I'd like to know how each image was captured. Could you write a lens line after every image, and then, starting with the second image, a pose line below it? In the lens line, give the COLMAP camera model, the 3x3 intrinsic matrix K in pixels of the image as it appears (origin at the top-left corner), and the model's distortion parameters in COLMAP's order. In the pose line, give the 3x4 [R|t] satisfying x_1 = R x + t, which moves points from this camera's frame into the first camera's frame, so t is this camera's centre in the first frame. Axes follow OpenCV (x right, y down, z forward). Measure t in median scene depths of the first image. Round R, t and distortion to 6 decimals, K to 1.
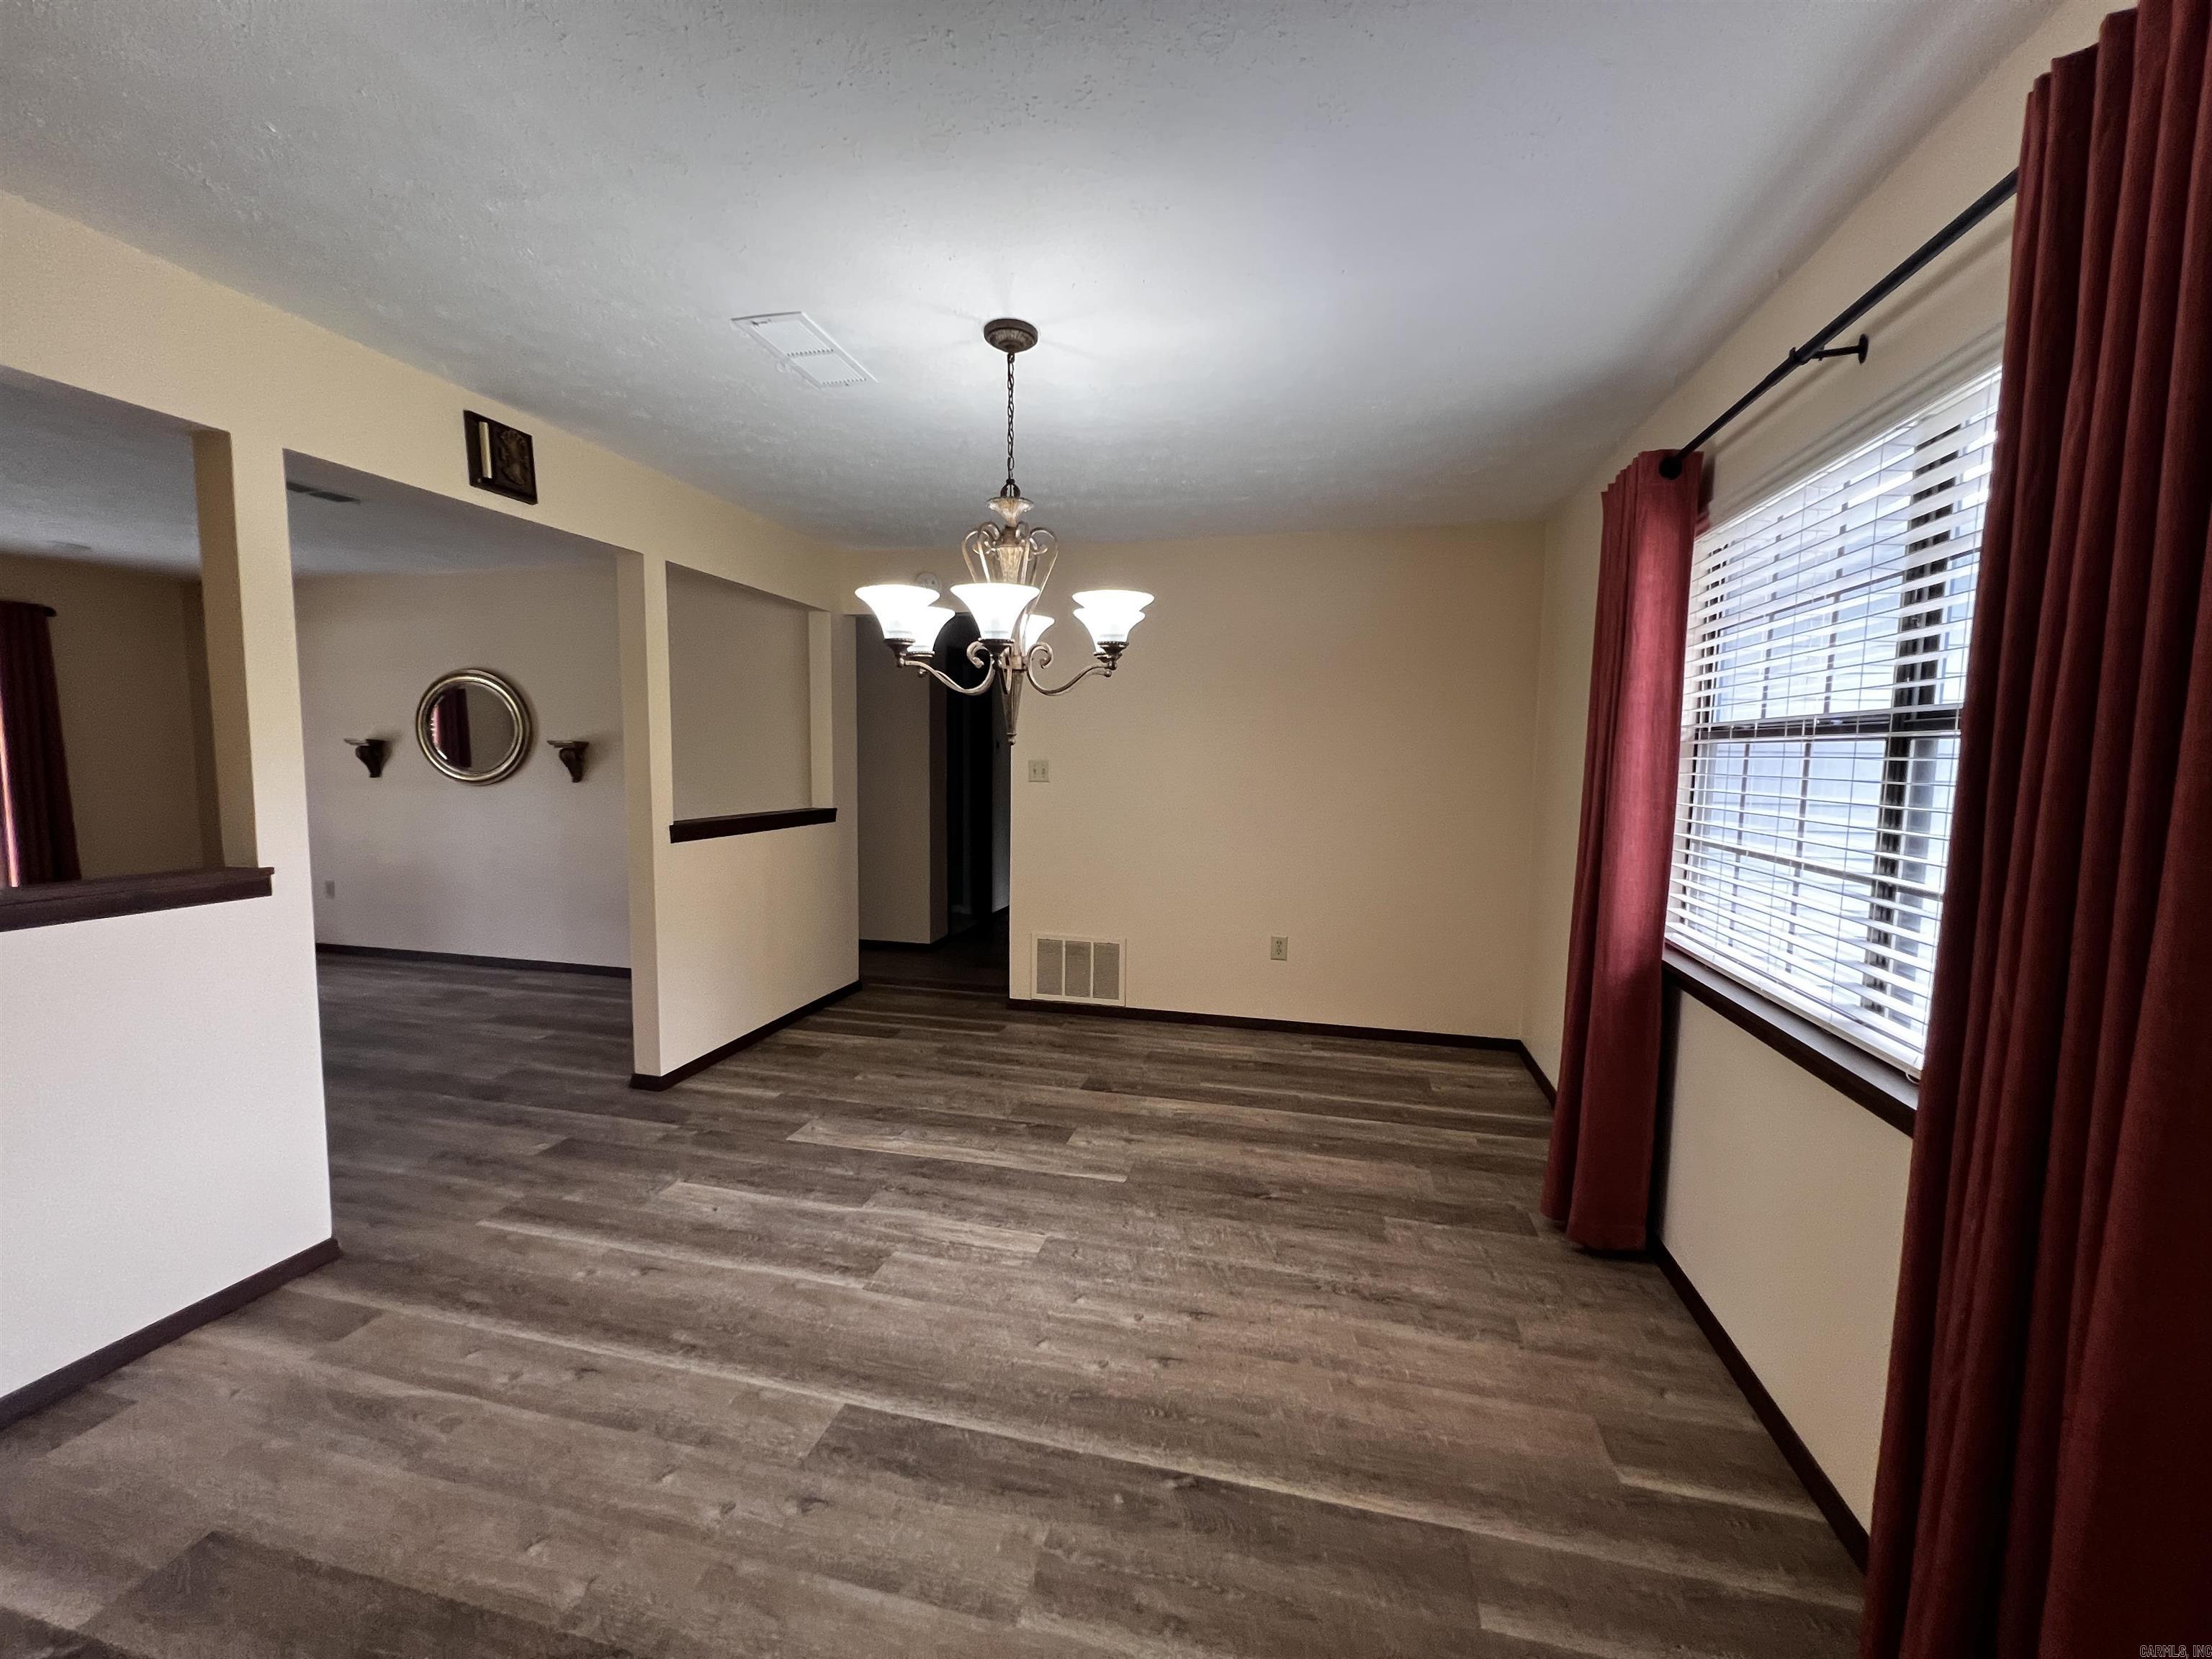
lens RADIAL K [[880.8, 0, 1106.7], [0, 880.8, 834.0], [0, 0, 1]] dist [0.000549, 0.000036]
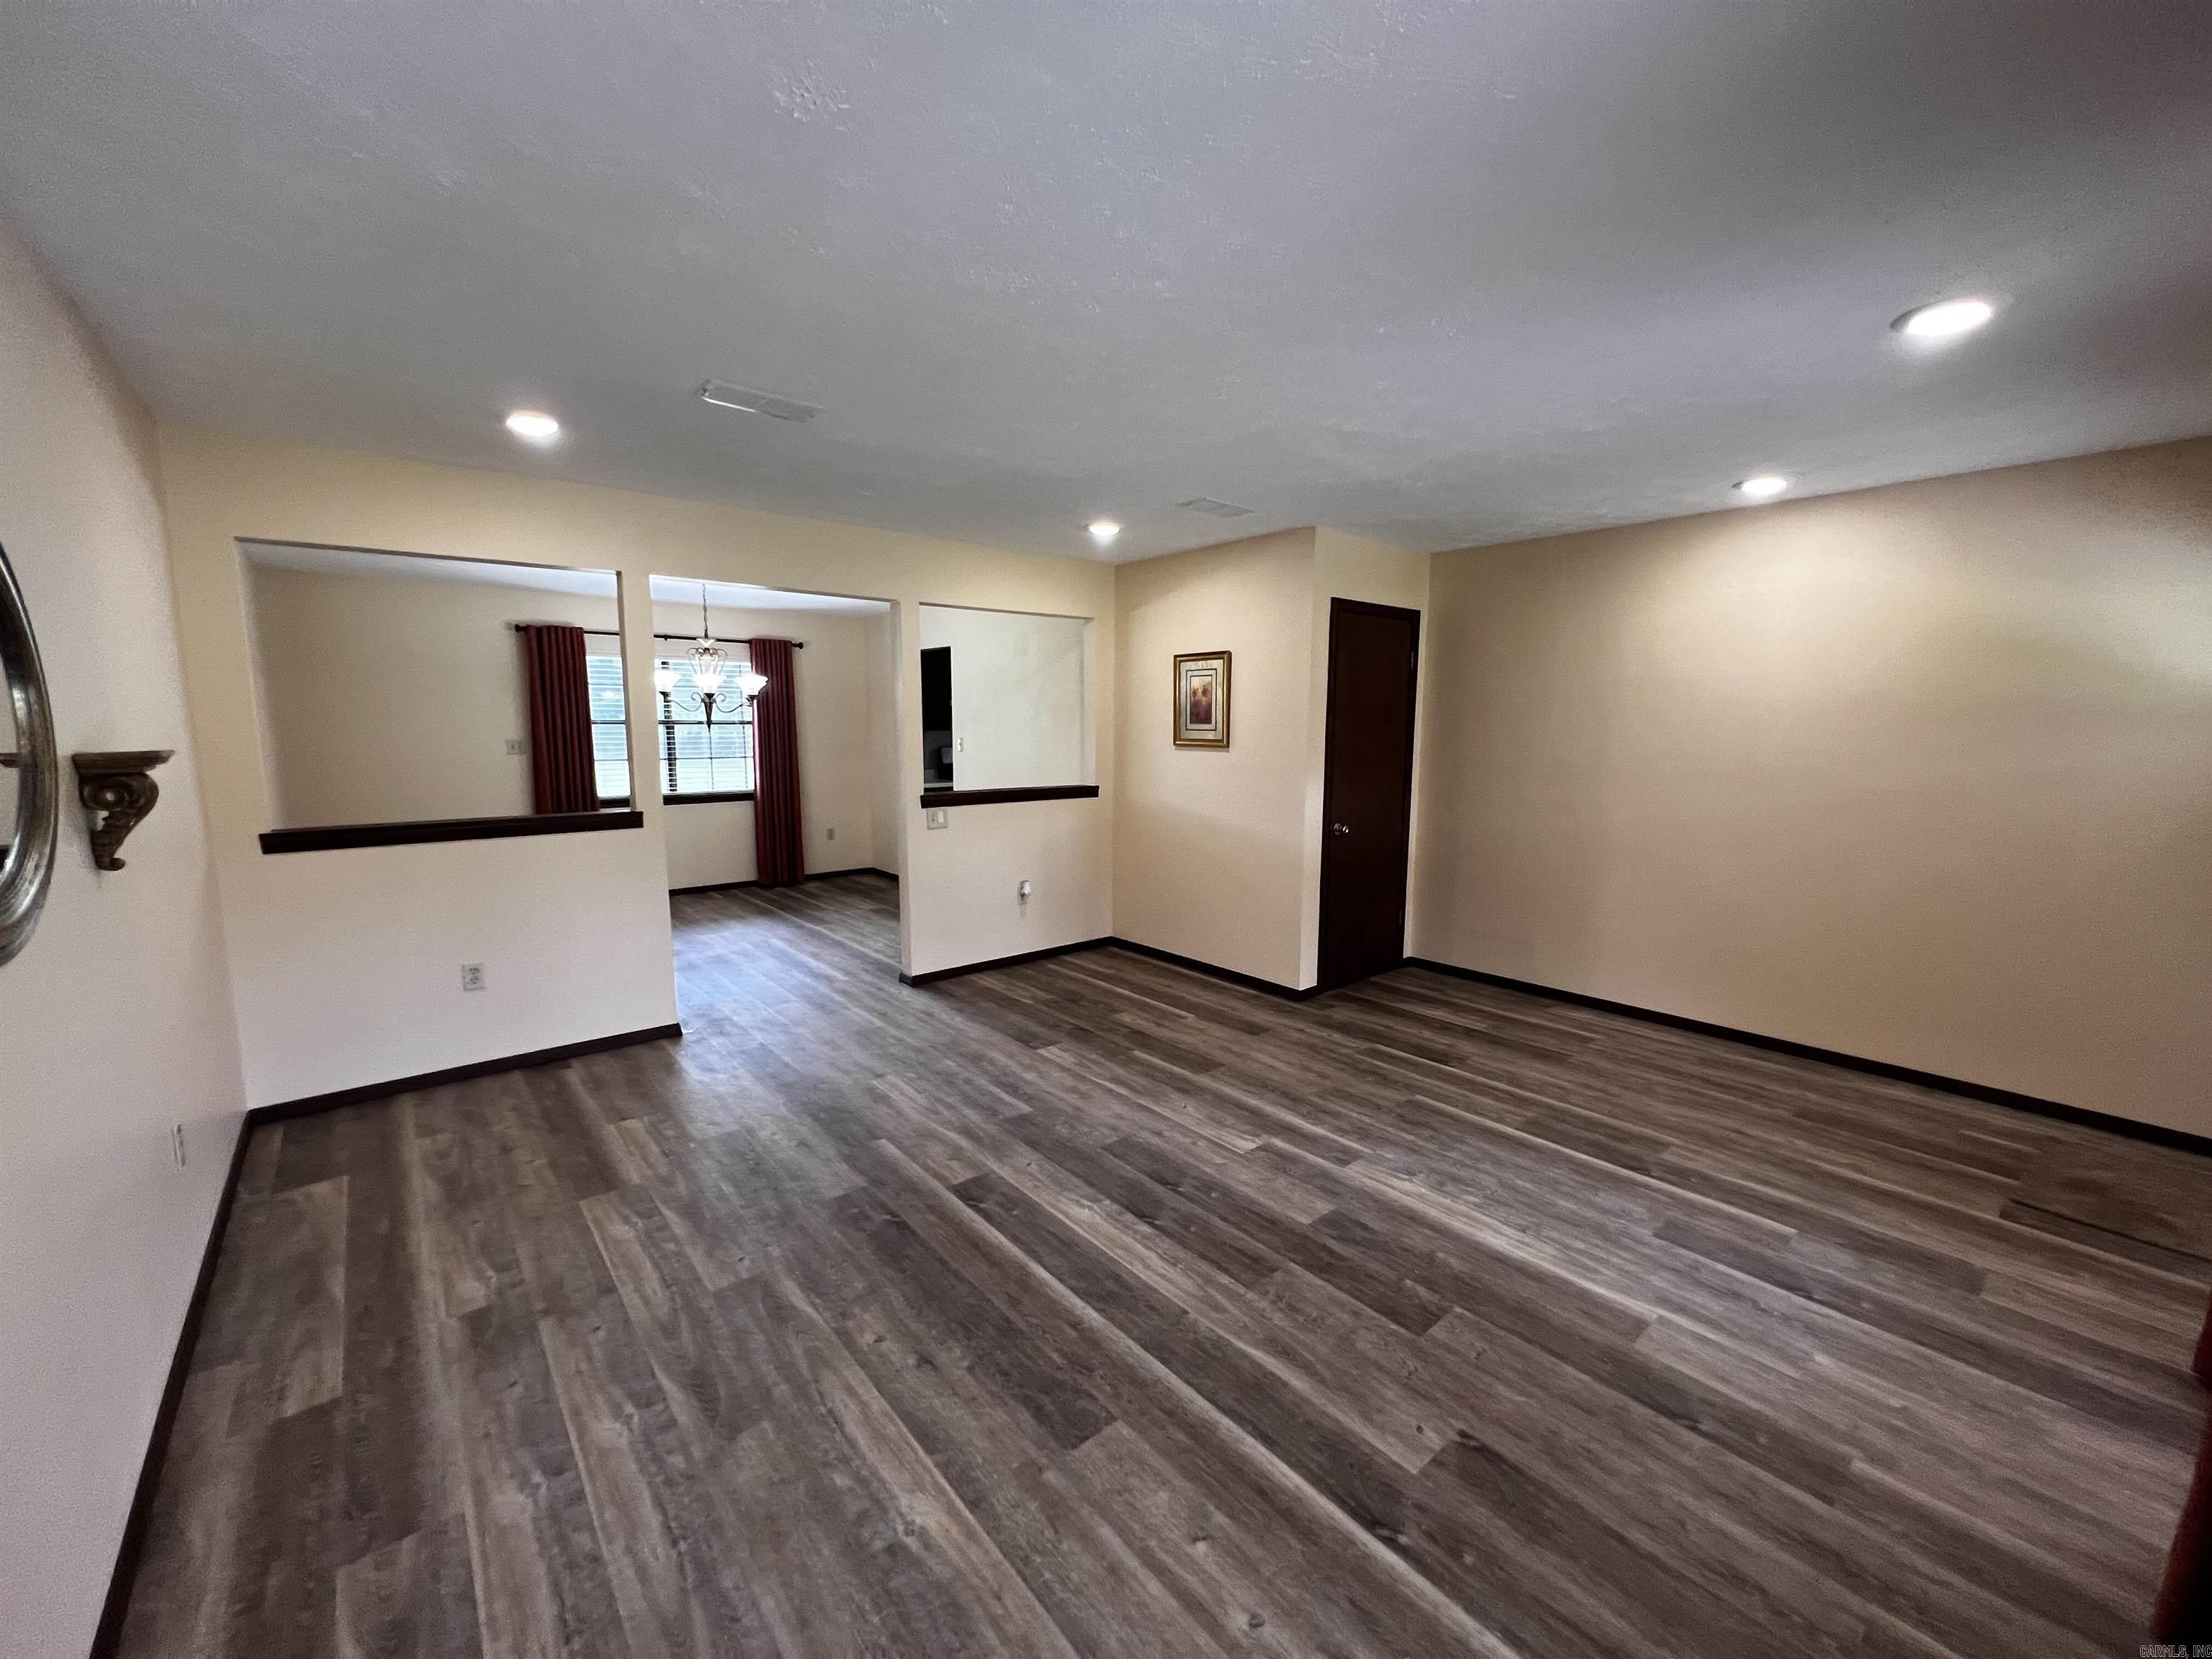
lens RADIAL K [[880.8, 0, 1106.7], [0, 880.8, 834.0], [0, 0, 1]] dist [0.000549, 0.000036]
pose [[-0.803458, -0.090687, 0.588414, -2.344208], [0.043151, 0.976861, 0.209475, -0.271033], [-0.593796, 0.193695, -0.780954, 2.159948]]
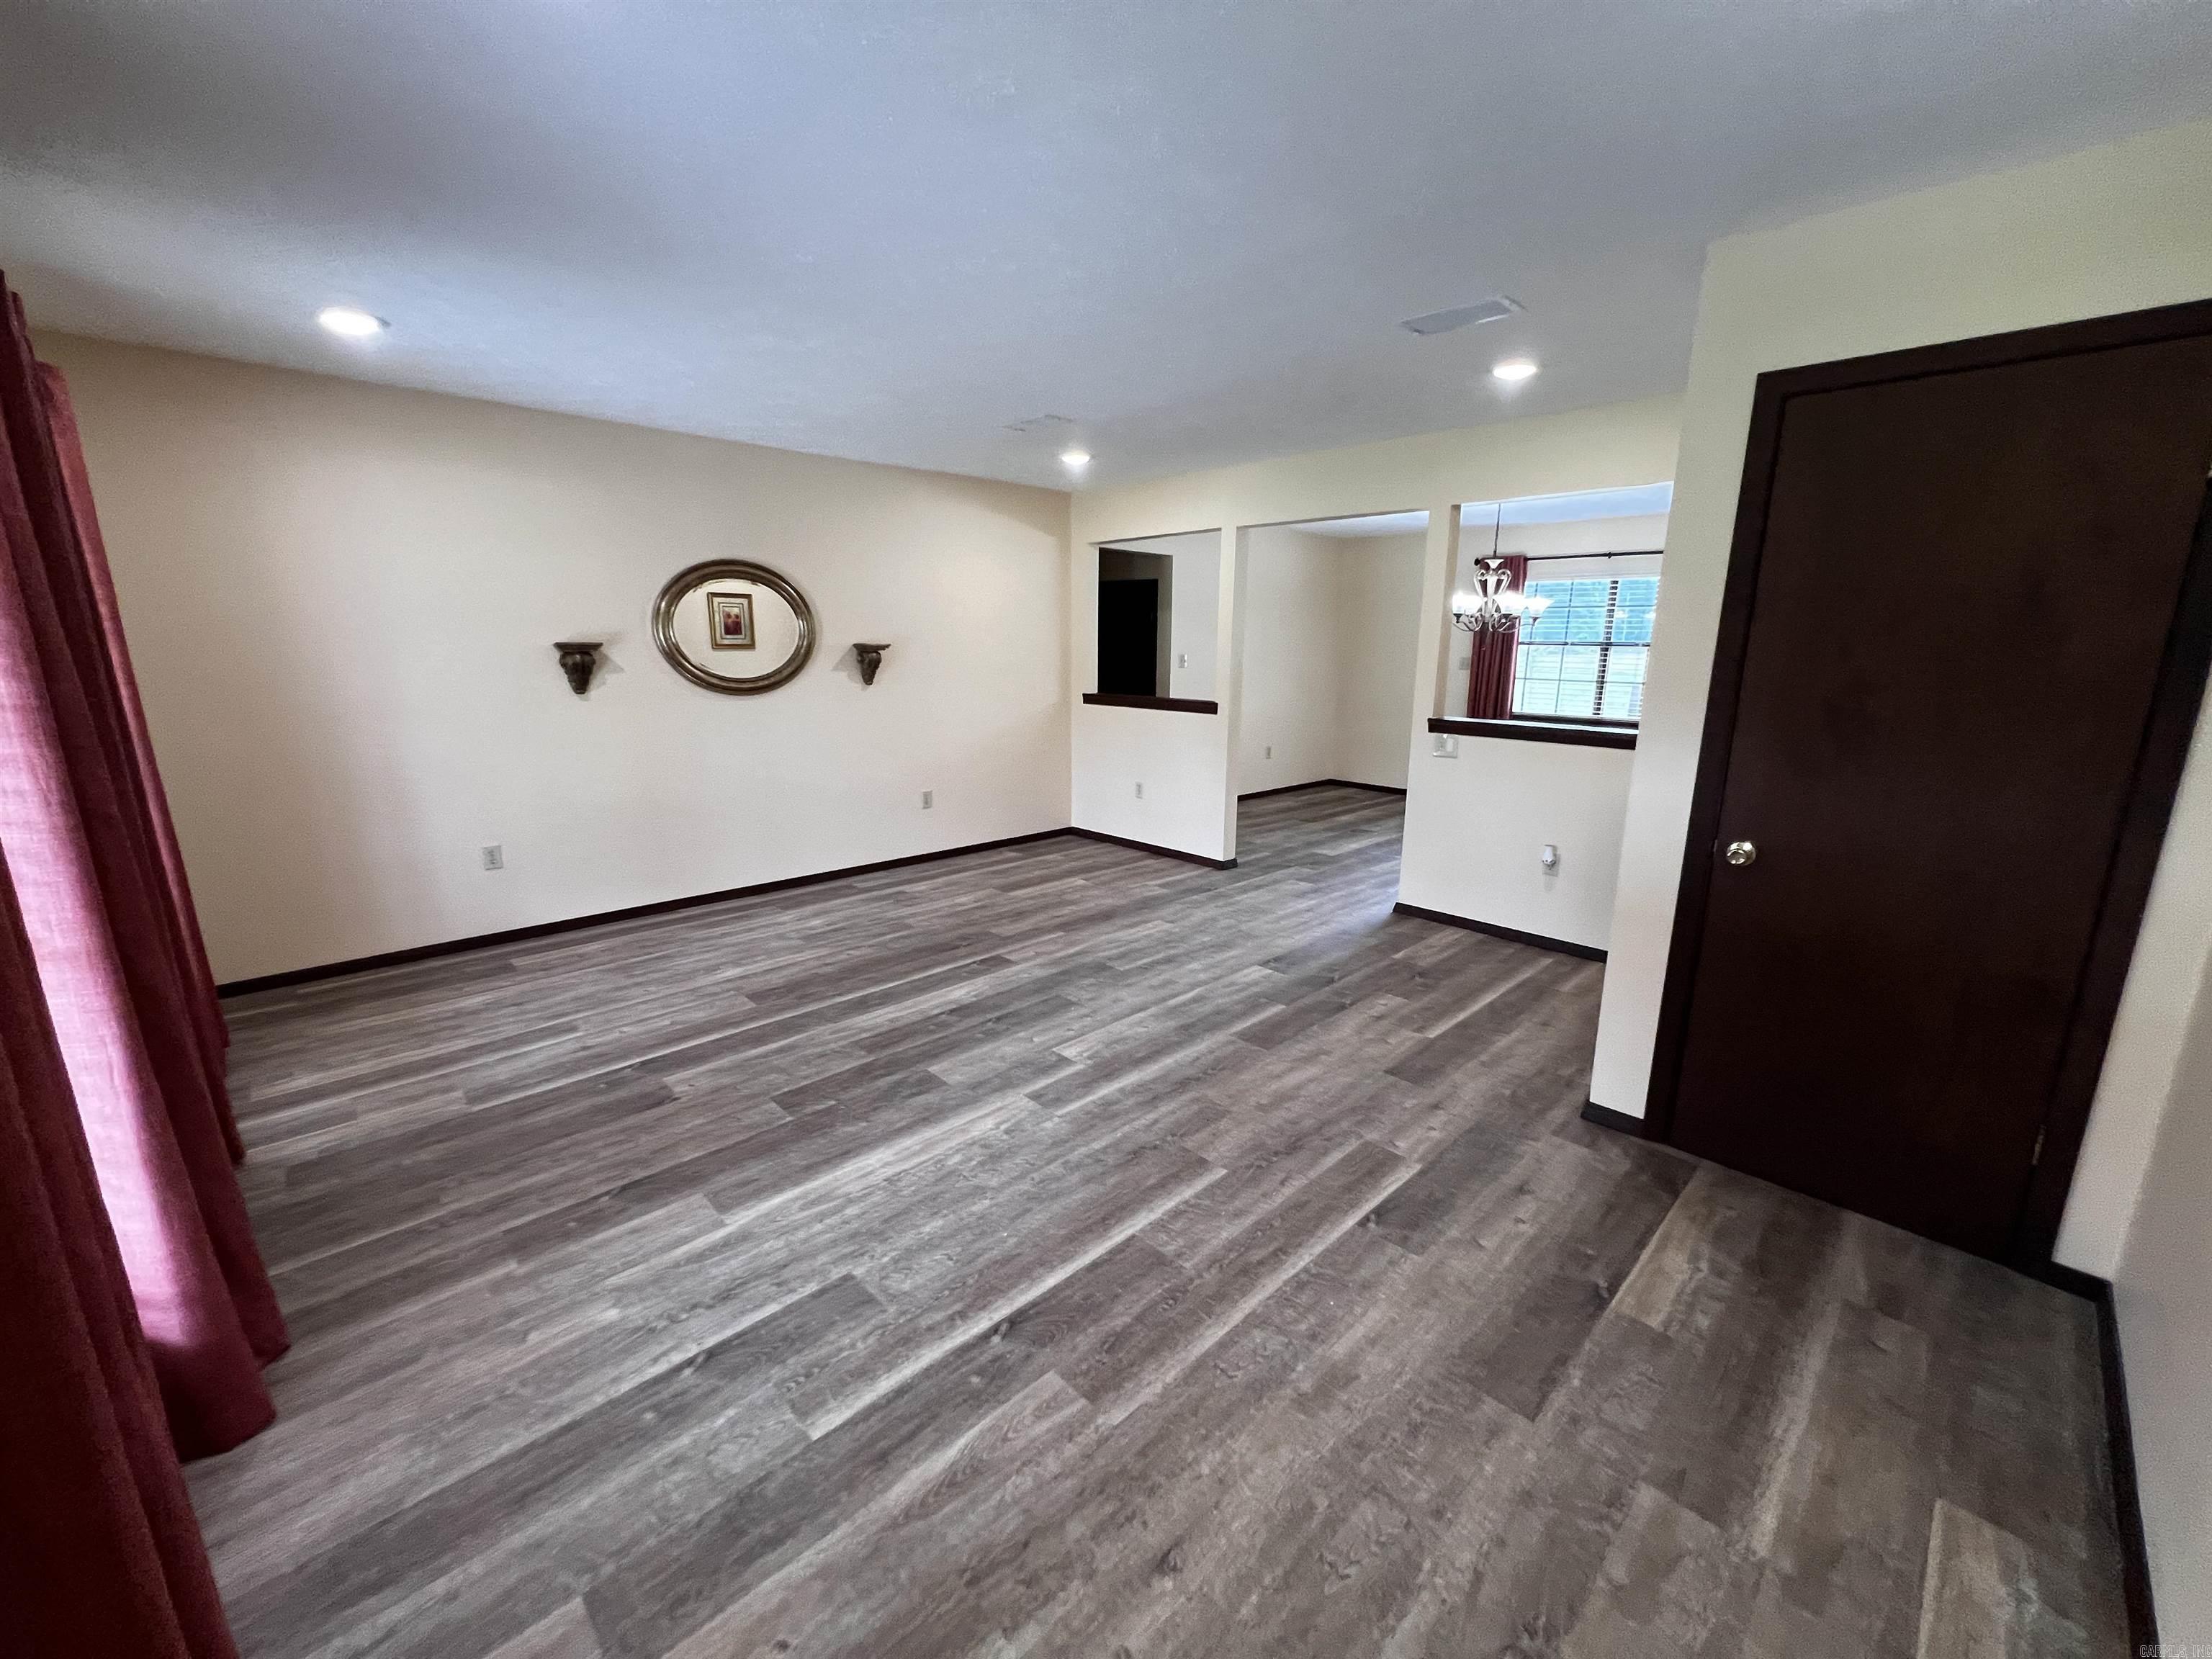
lens RADIAL K [[880.8, 0, 1106.7], [0, 880.8, 834.0], [0, 0, 1]] dist [0.000549, 0.000036]
pose [[0.535381, -0.189397, 0.823101, -2.760322], [0.075620, 0.981368, 0.176629, -0.102794], [-0.841219, -0.032321, 0.539728, 0.455615]]
